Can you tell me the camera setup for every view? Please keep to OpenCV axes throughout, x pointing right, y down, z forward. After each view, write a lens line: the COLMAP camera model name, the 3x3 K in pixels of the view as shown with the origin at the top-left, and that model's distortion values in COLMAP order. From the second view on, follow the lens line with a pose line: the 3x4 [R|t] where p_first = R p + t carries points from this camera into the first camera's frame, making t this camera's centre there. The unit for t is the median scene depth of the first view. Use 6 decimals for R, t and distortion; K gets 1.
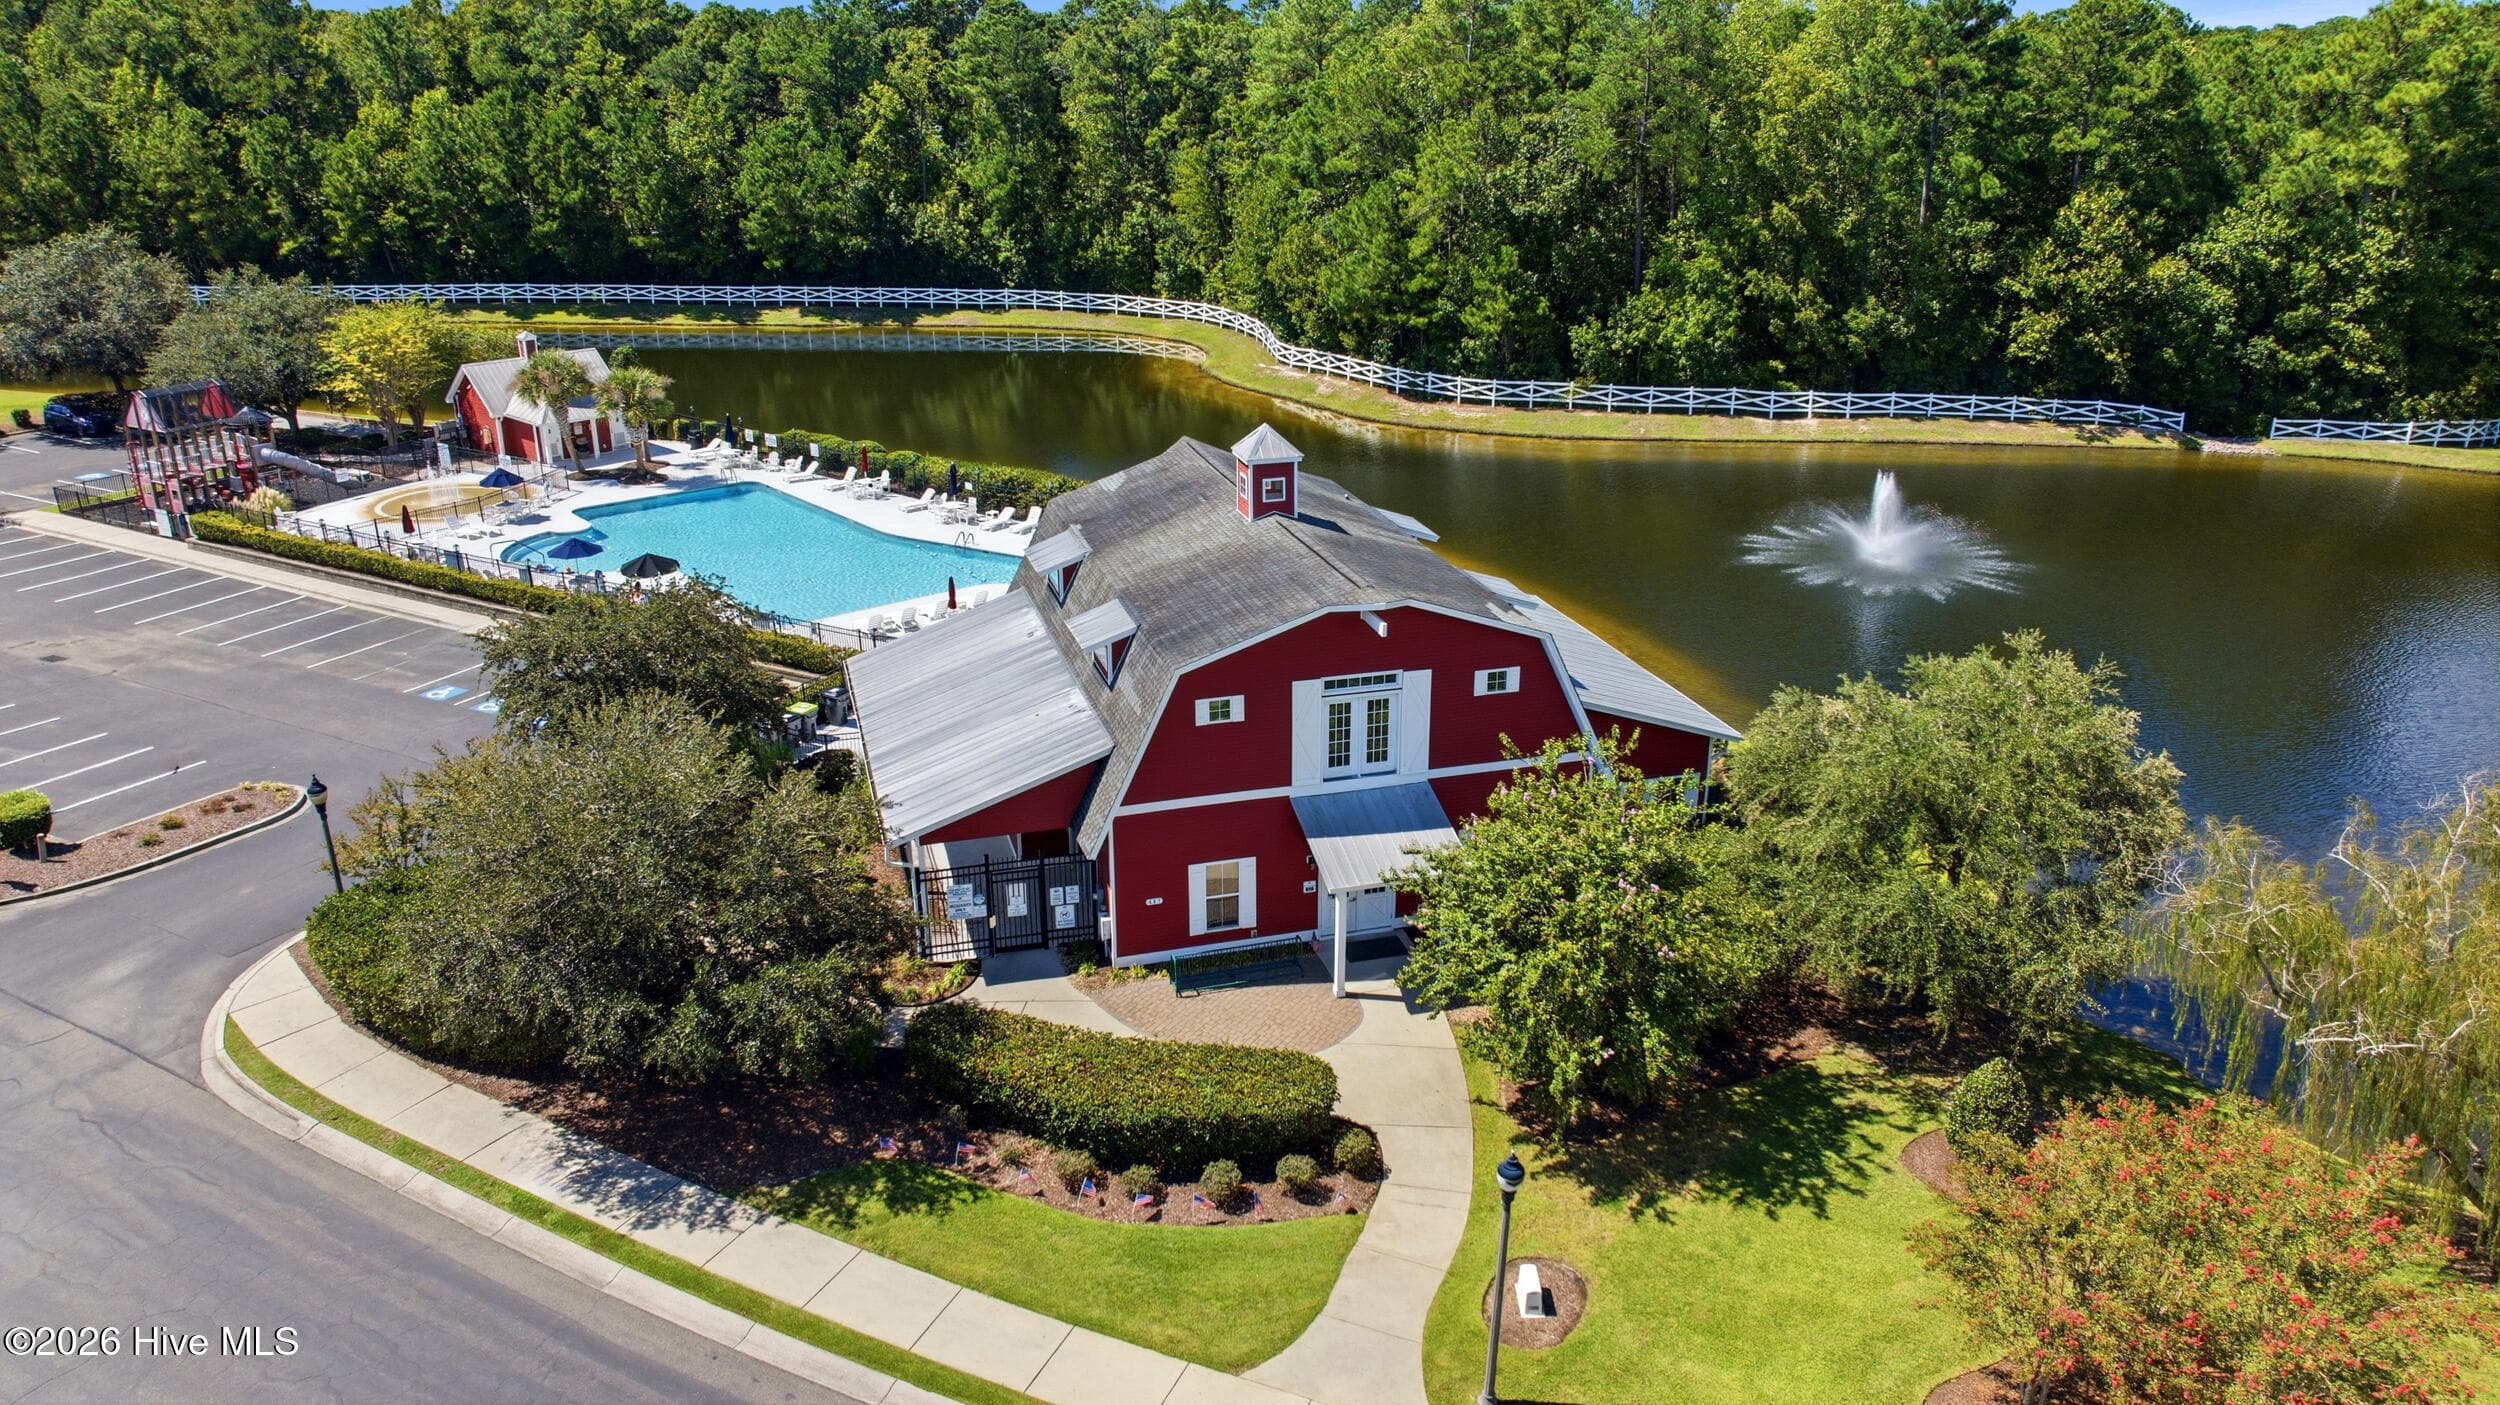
lens RADIAL K [[1758.7, 0, 1250.0], [0, 1758.7, 702.5], [0, 0, 1]] dist [-0.008359, -0.001564]
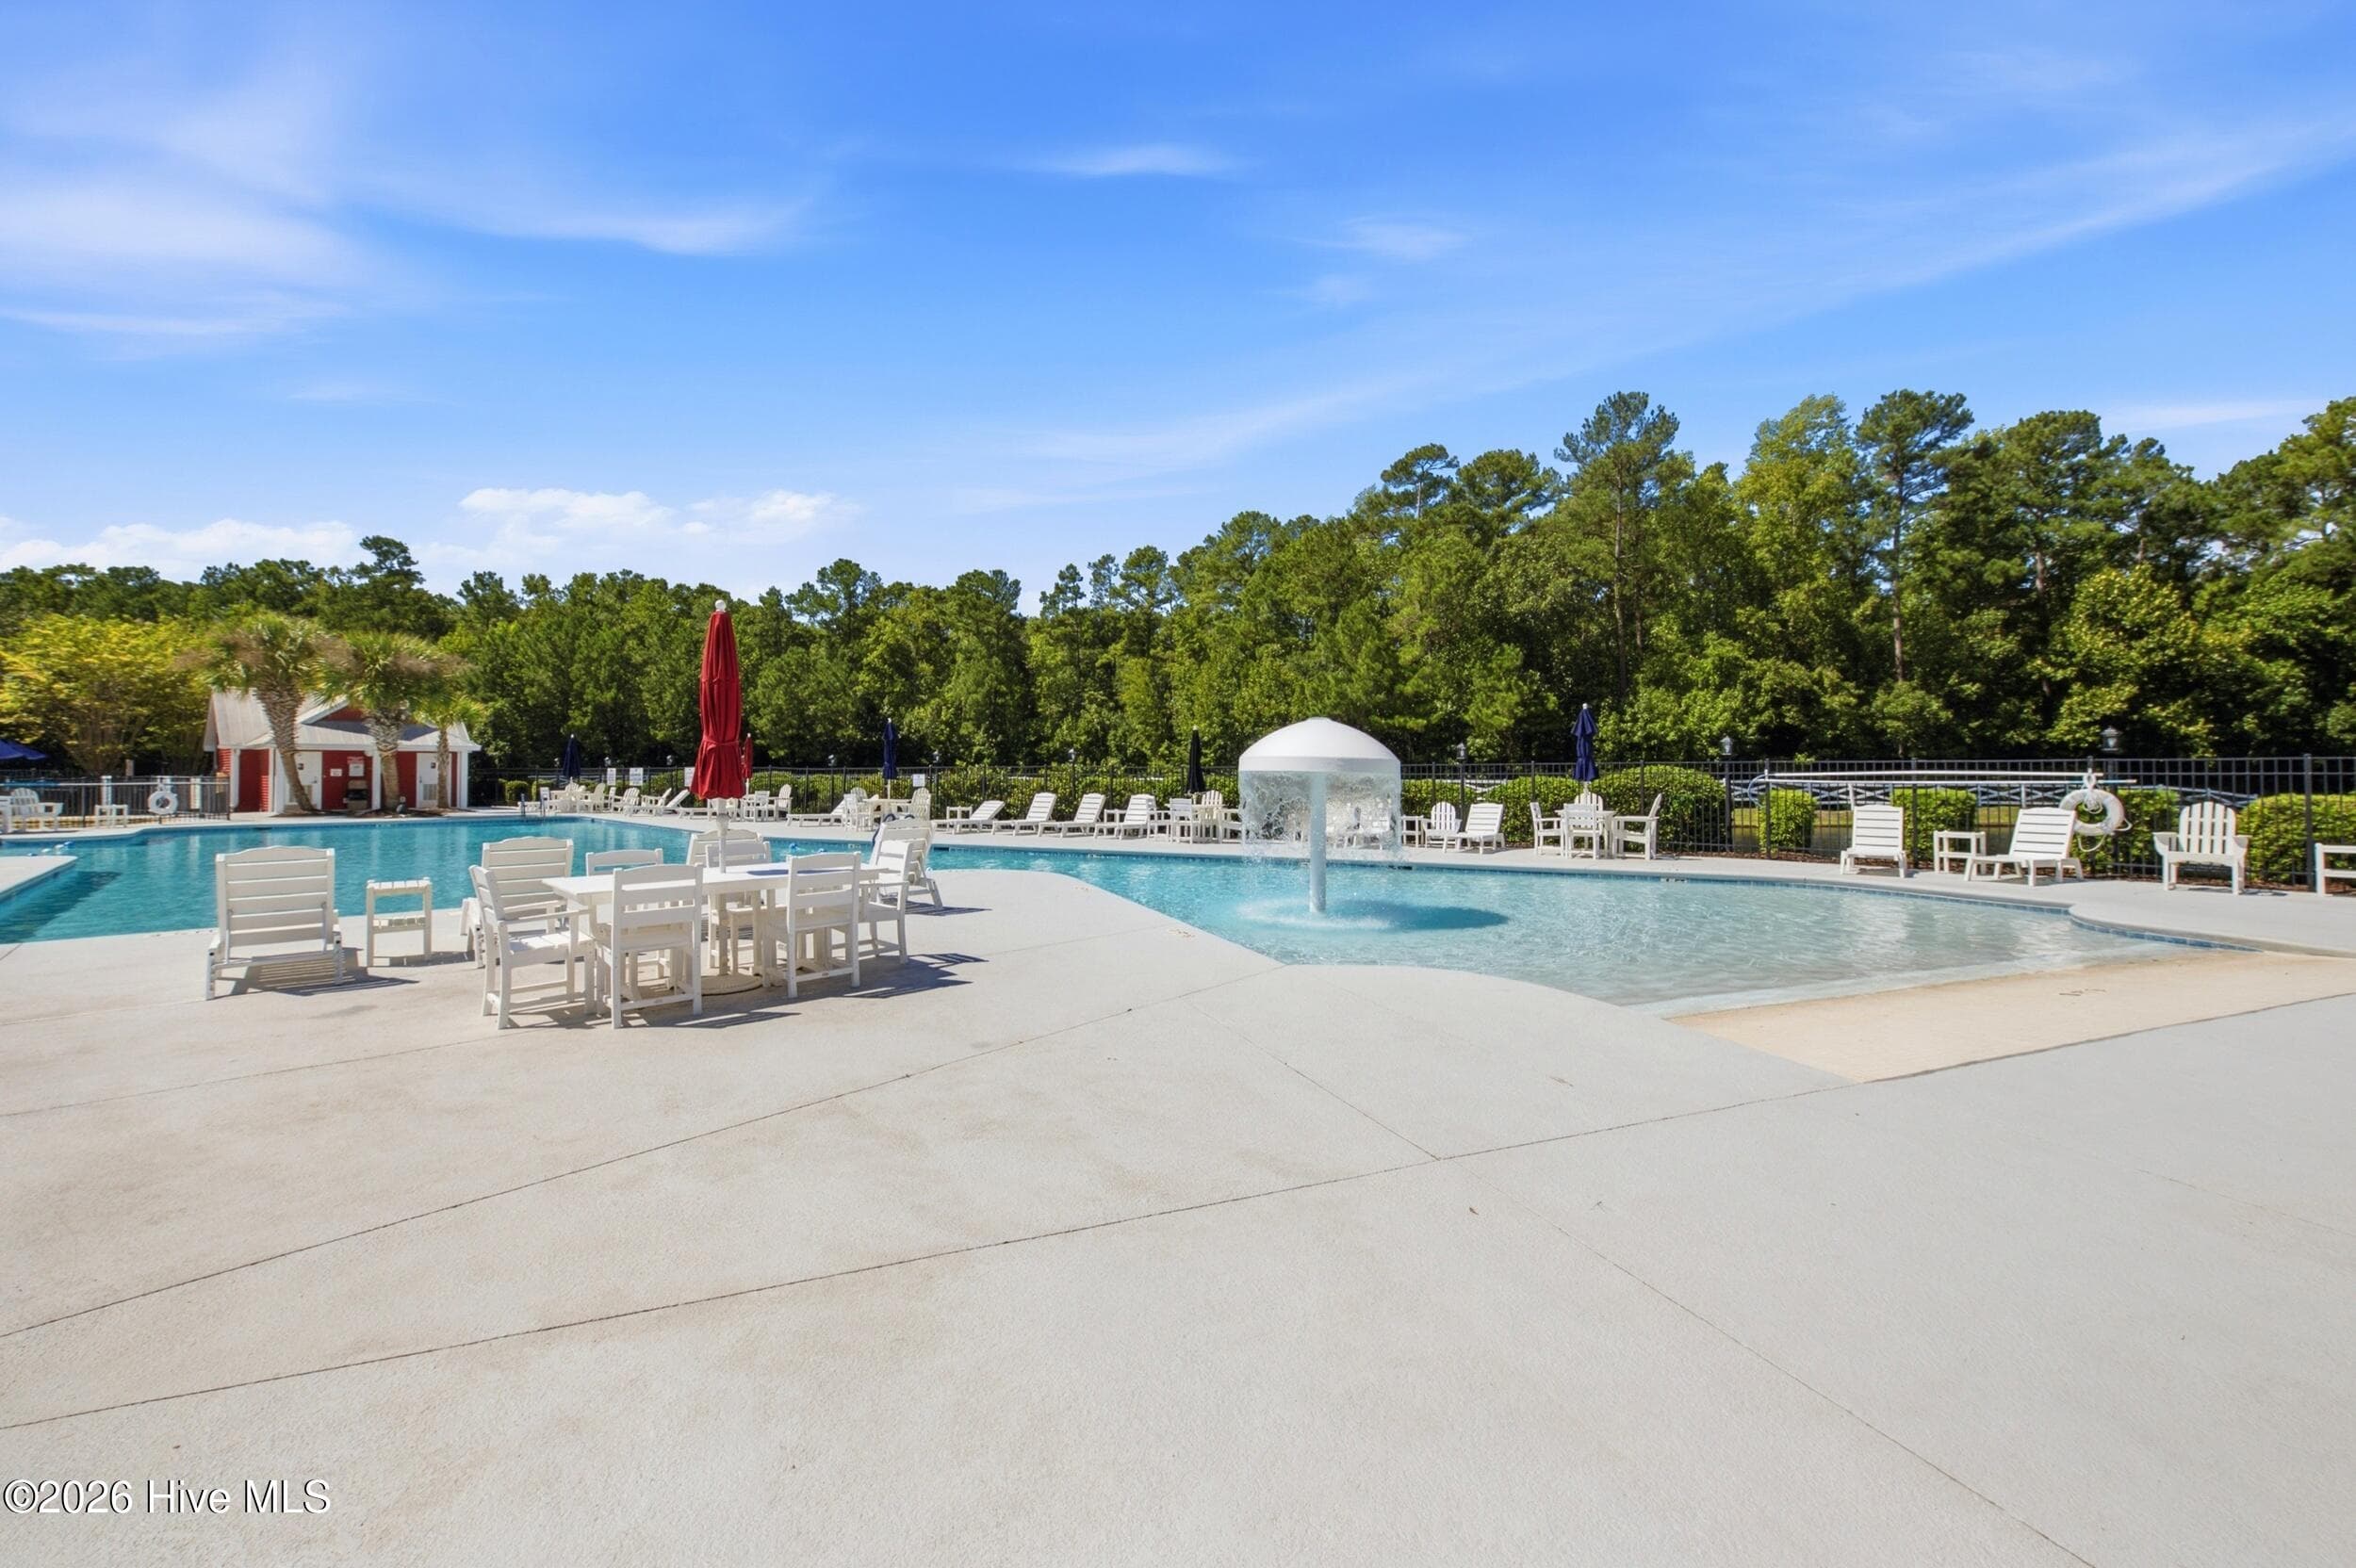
lens RADIAL K [[918.1, 0, 1178.0], [0, 918.1, 784.0], [0, 0, 1]] dist [-0.001994, -0.000406]
pose [[0.996121, 0.003043, 0.087944, -0.060547], [0.027792, 0.937370, -0.347225, -0.010664], [-0.083492, 0.348323, 0.933649, 0.422300]]
